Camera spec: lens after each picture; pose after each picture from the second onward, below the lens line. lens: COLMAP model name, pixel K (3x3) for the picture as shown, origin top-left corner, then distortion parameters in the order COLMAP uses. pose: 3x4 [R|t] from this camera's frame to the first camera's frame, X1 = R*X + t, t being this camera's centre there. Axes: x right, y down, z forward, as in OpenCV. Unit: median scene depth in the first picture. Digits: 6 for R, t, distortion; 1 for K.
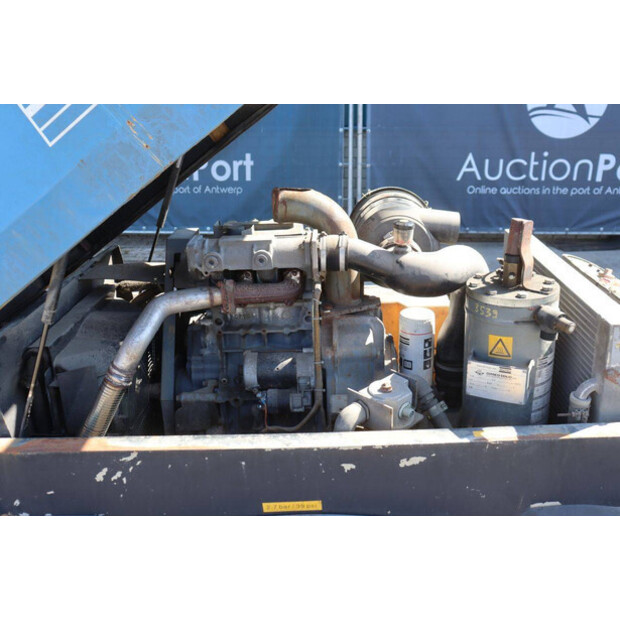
lens RADIAL K [[675.1, 0, 326.6], [0, 675.1, 310.8], [0, 0, 1]] dist [-0.056399, 0.031247]
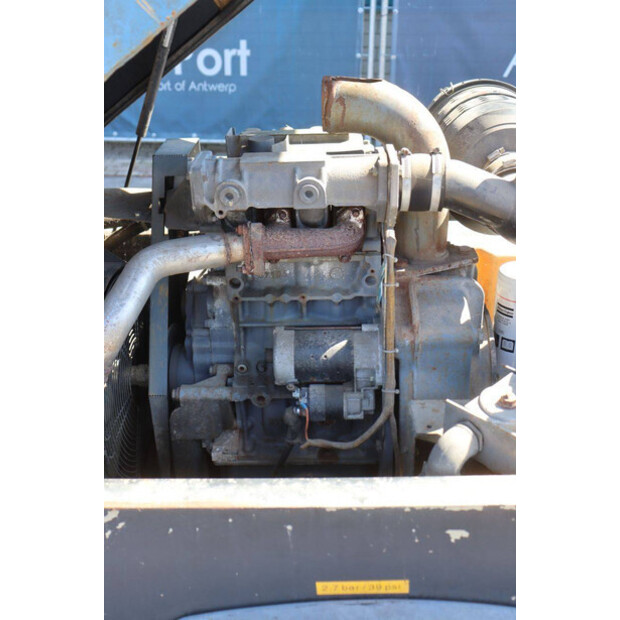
lens RADIAL K [[721.3, 0, 310.0], [0, 721.3, 310.0], [0, 0, 1]] dist [-0.012618, 0.021824]
pose [[0.999941, 0.010807, -0.001088, -0.087177], [-0.010606, 0.993110, 0.116706, -0.042534], [0.002342, -0.116687, 0.993166, 0.296139]]
